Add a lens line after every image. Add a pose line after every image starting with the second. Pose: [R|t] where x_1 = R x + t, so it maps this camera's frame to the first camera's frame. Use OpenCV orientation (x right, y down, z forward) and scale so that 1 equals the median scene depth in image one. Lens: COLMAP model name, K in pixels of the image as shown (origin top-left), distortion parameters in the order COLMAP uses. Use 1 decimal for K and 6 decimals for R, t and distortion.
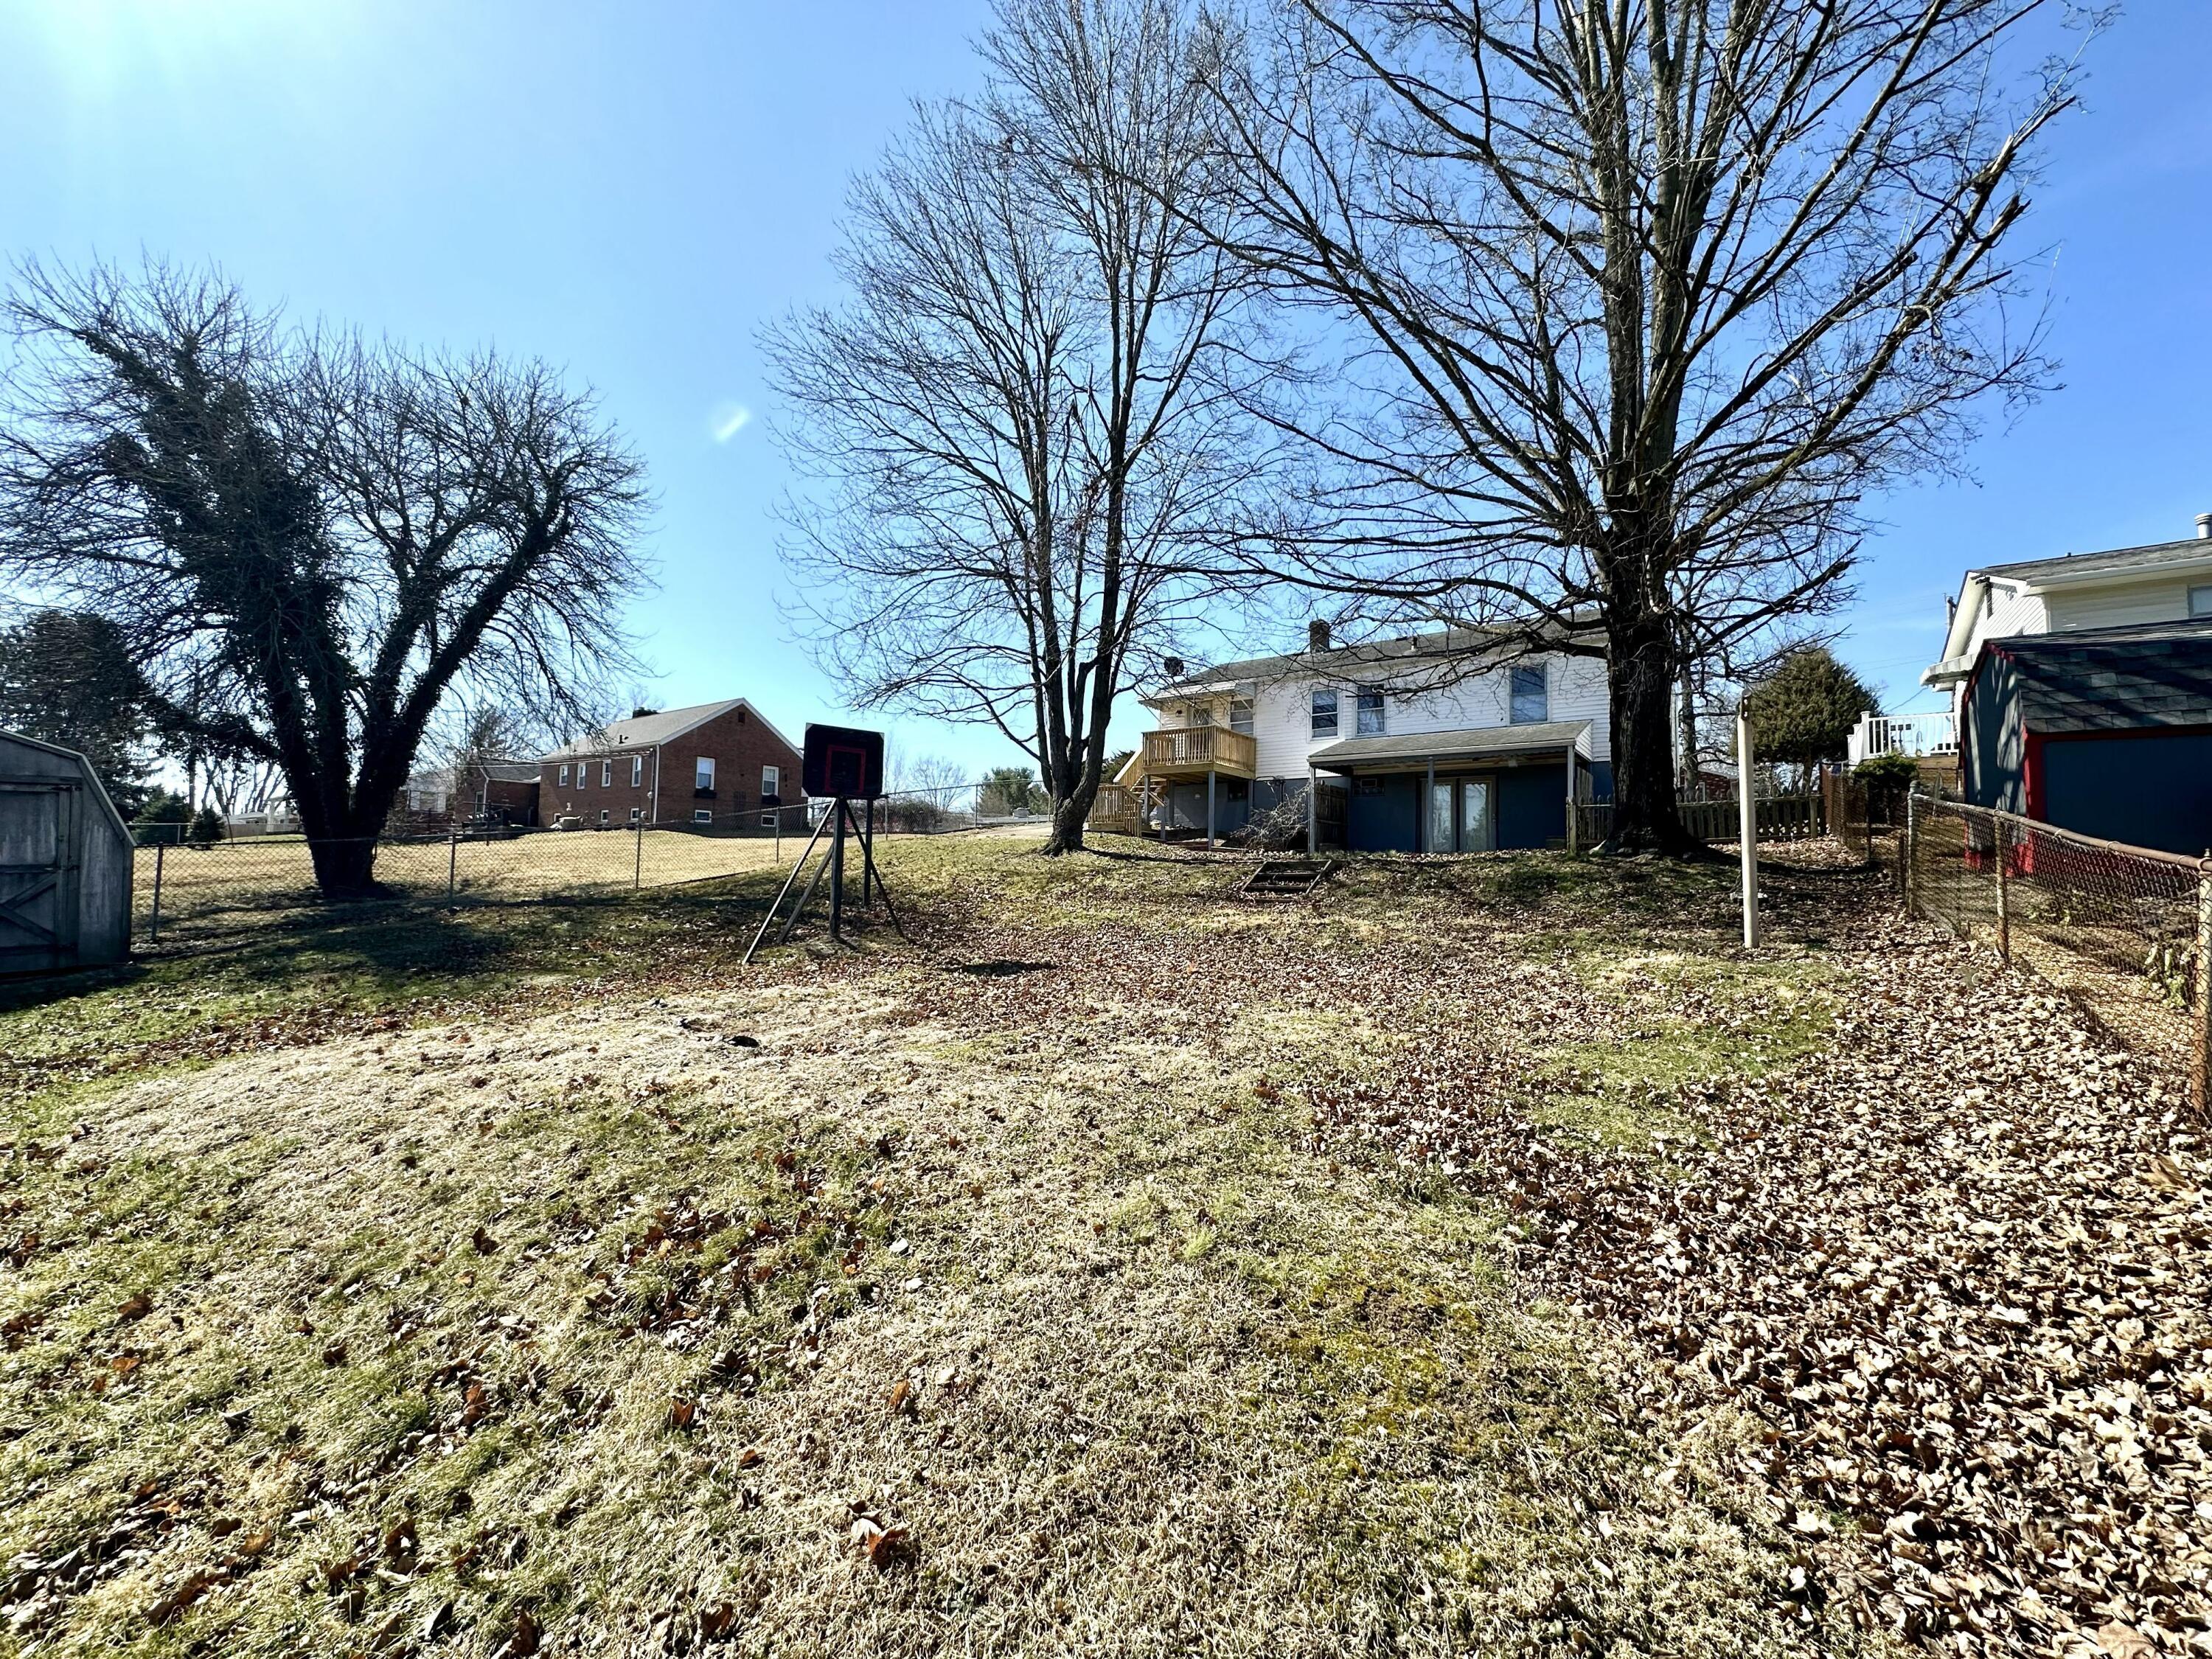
lens RADIAL K [[886.9, 0, 1109.1], [0, 886.9, 829.6], [0, 0, 1]] dist [-0.006586, 0.000229]
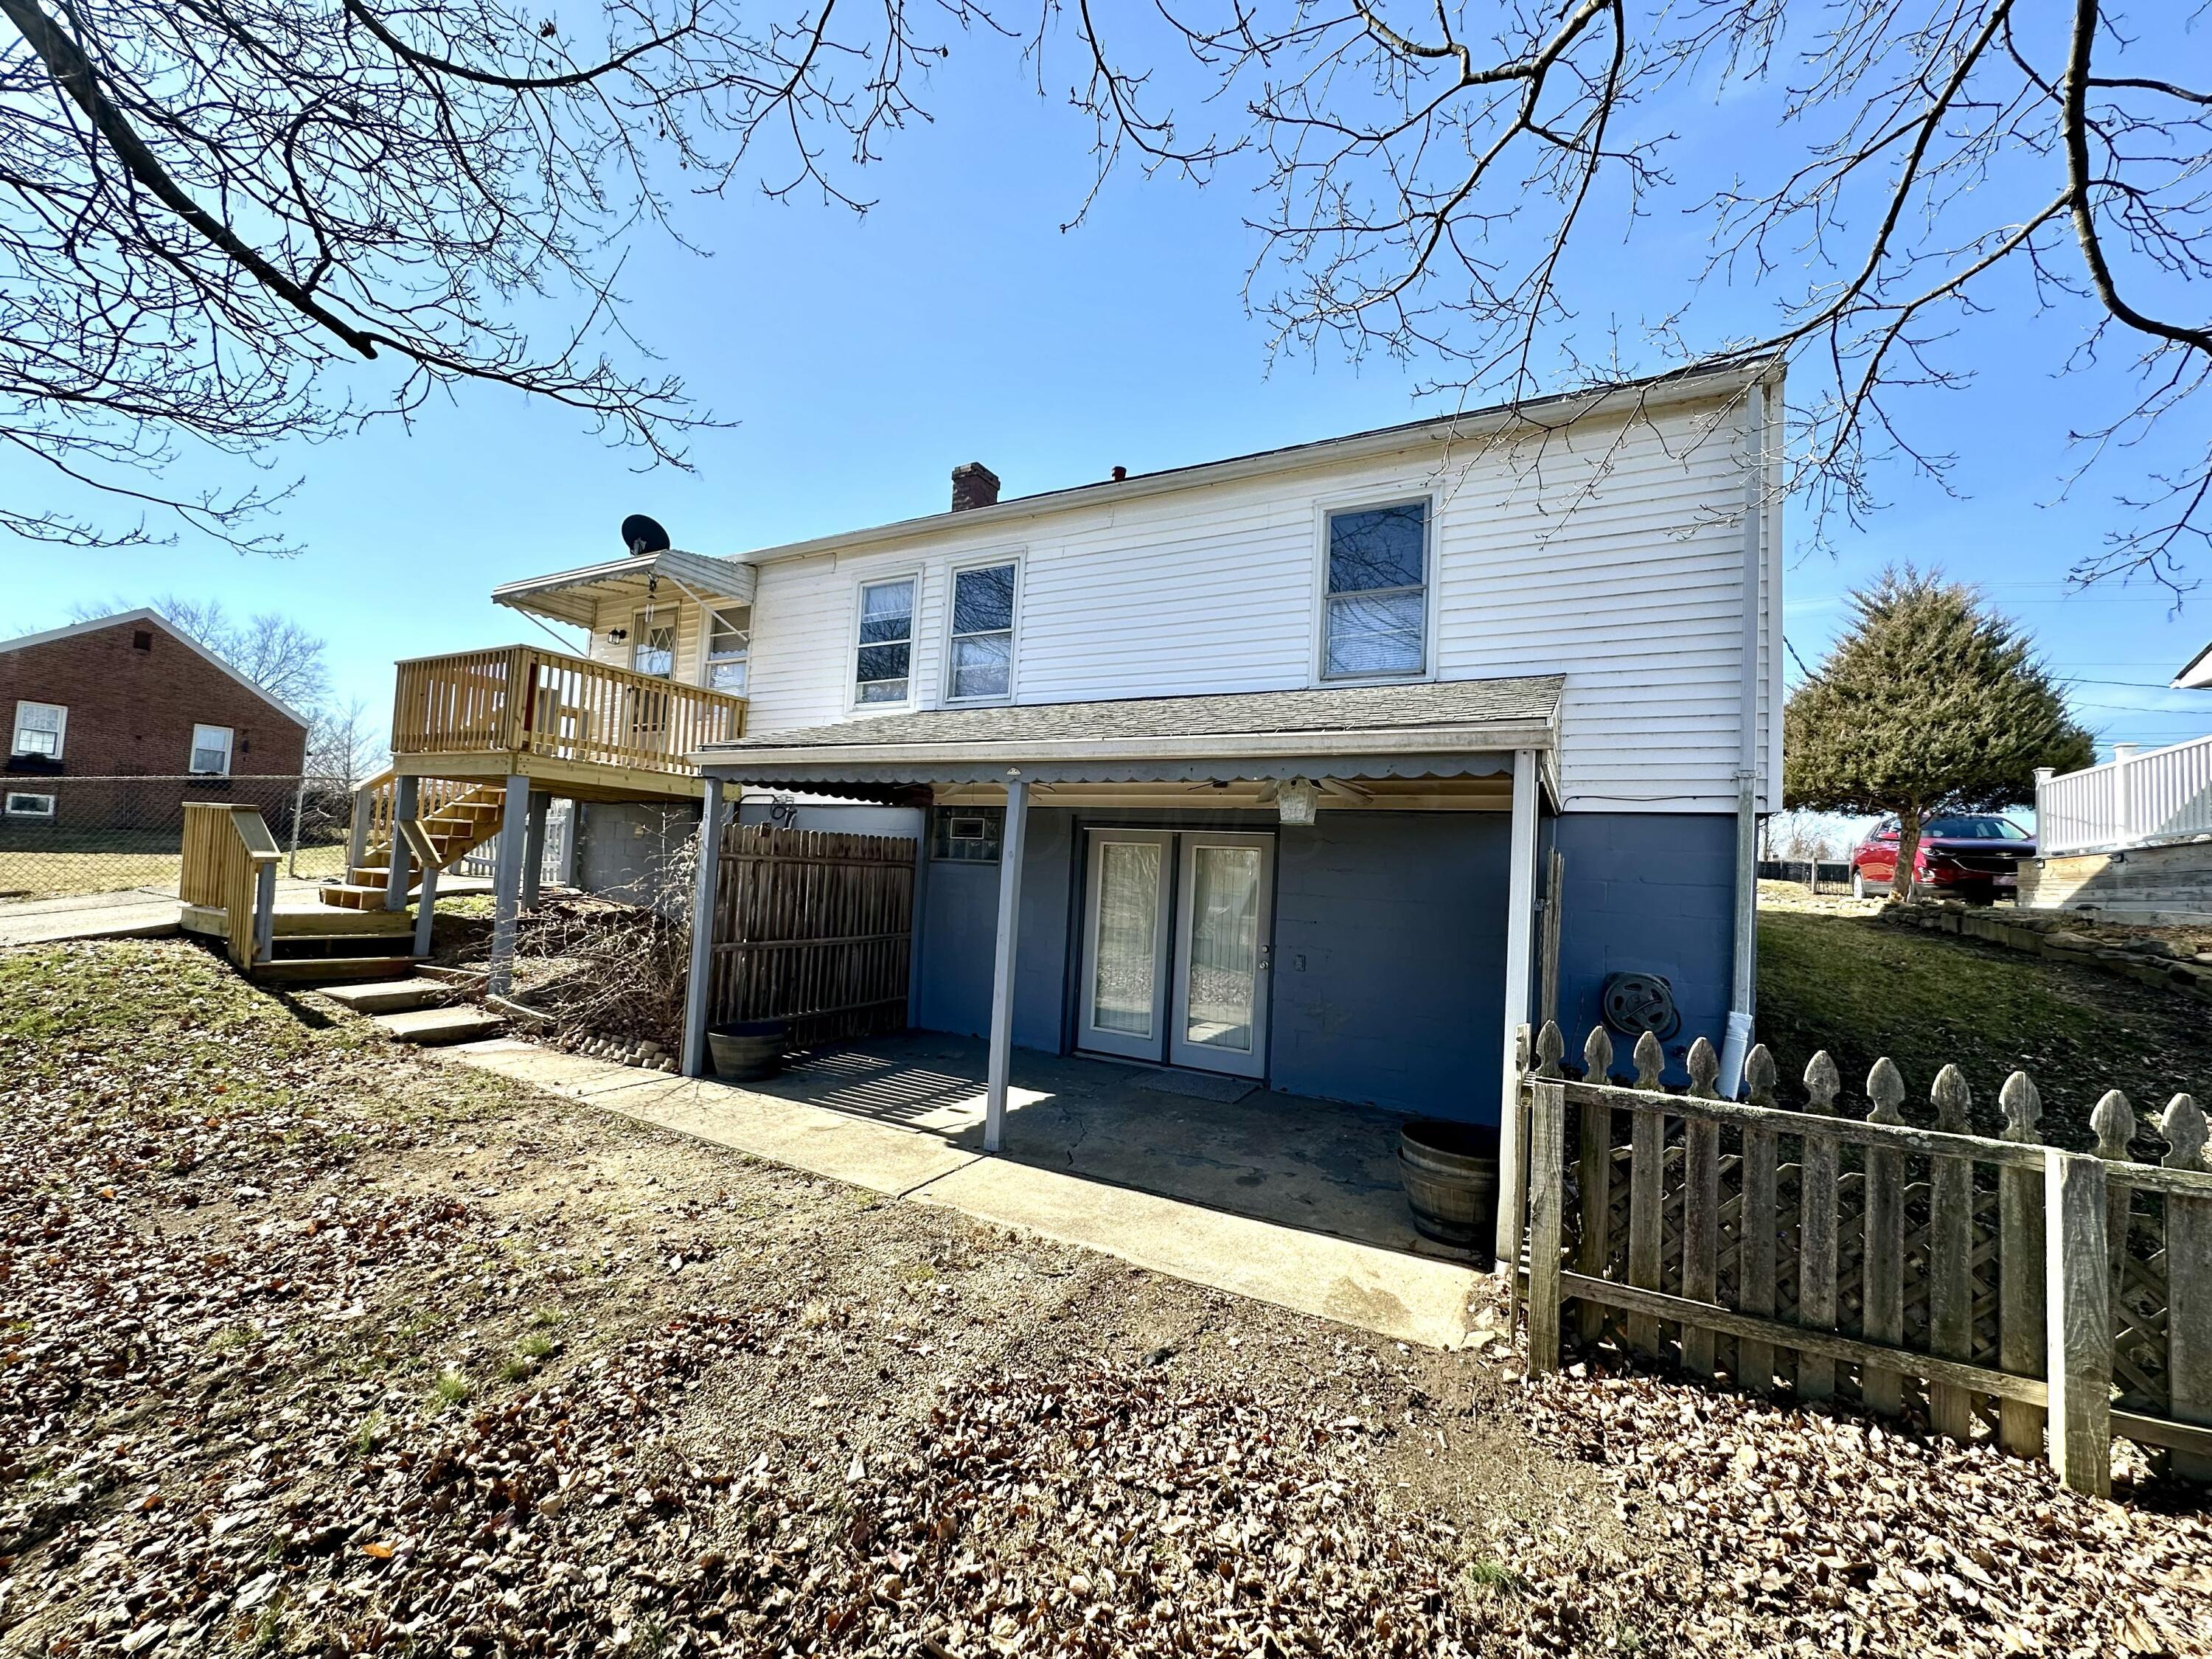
lens RADIAL K [[886.9, 0, 1106.4], [0, 886.9, 826.6], [0, 0, 1]] dist [-0.006586, 0.000229]
pose [[0.989802, 0.042067, 0.136097, 0.294299], [-0.041692, 0.999115, -0.005603, -0.053187], [-0.136212, -0.000128, 0.990680, 0.616207]]
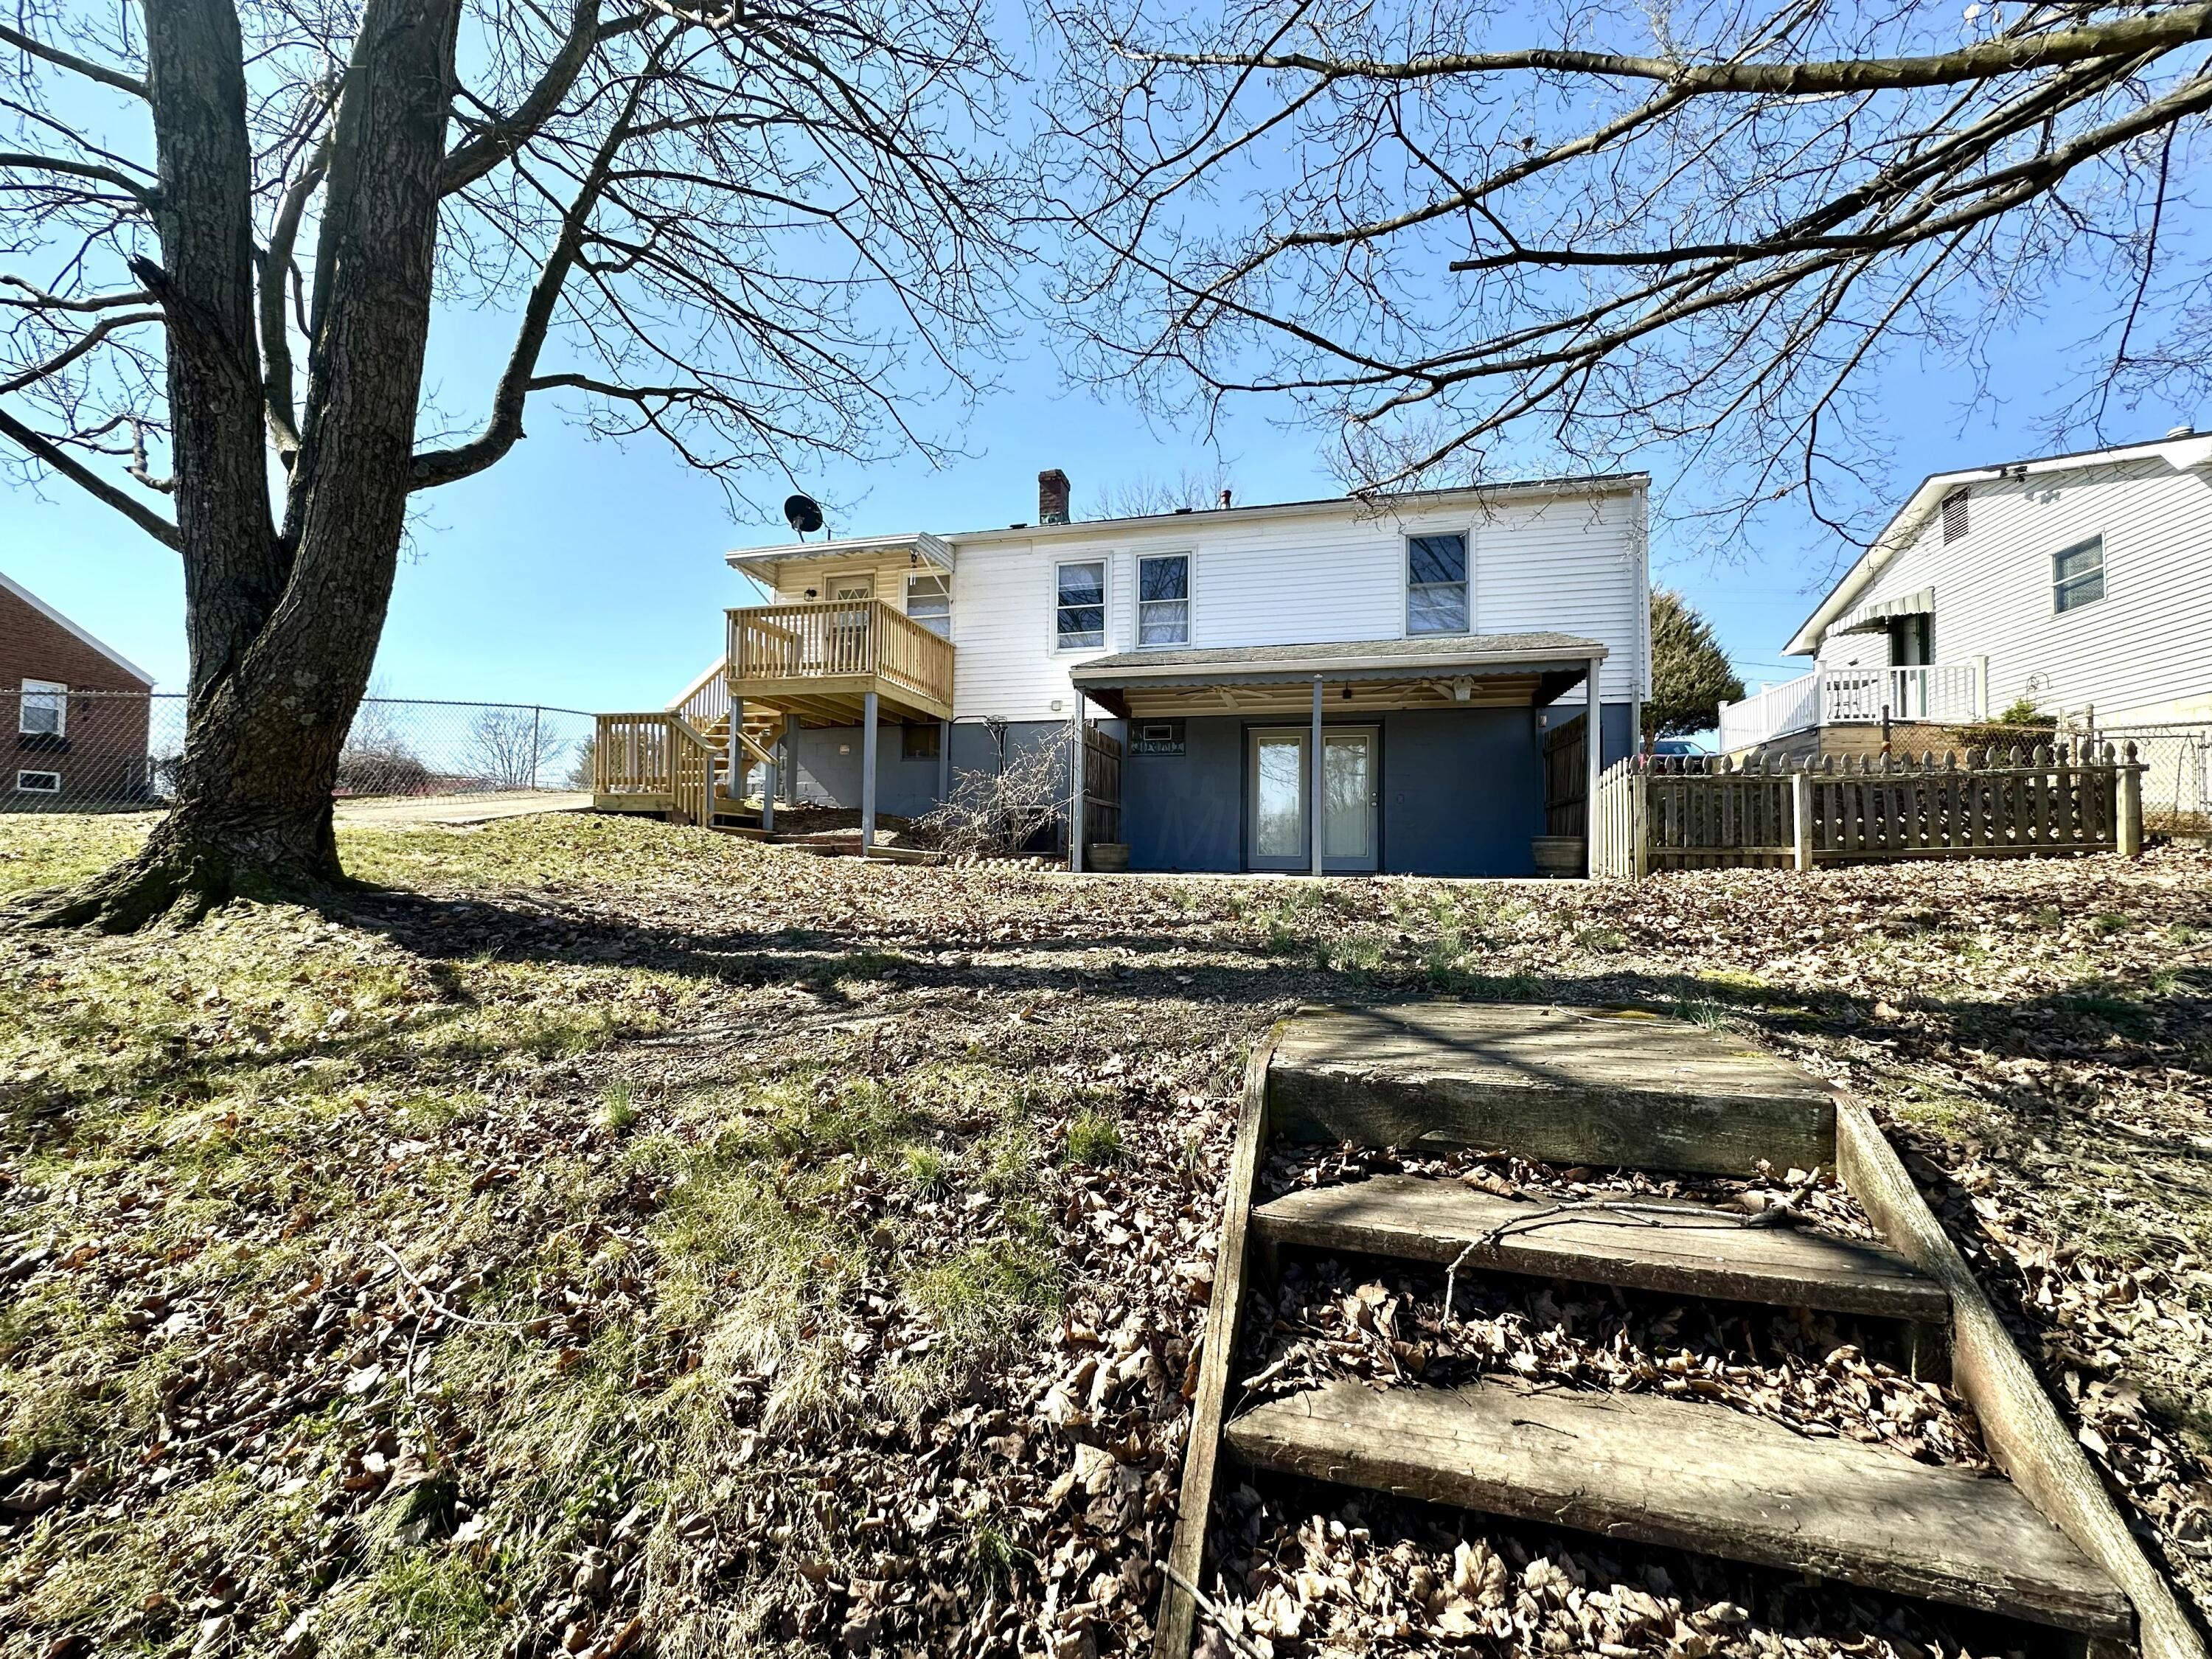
lens RADIAL K [[886.9, 0, 1096.0], [0, 886.9, 831.6], [0, 0, 1]] dist [-0.006586, 0.000229]
pose [[0.927796, 0.007032, 0.373021, 0.047236], [-0.014774, 0.999731, 0.017900, 0.000295], [-0.372794, -0.022119, 0.927650, 0.490302]]
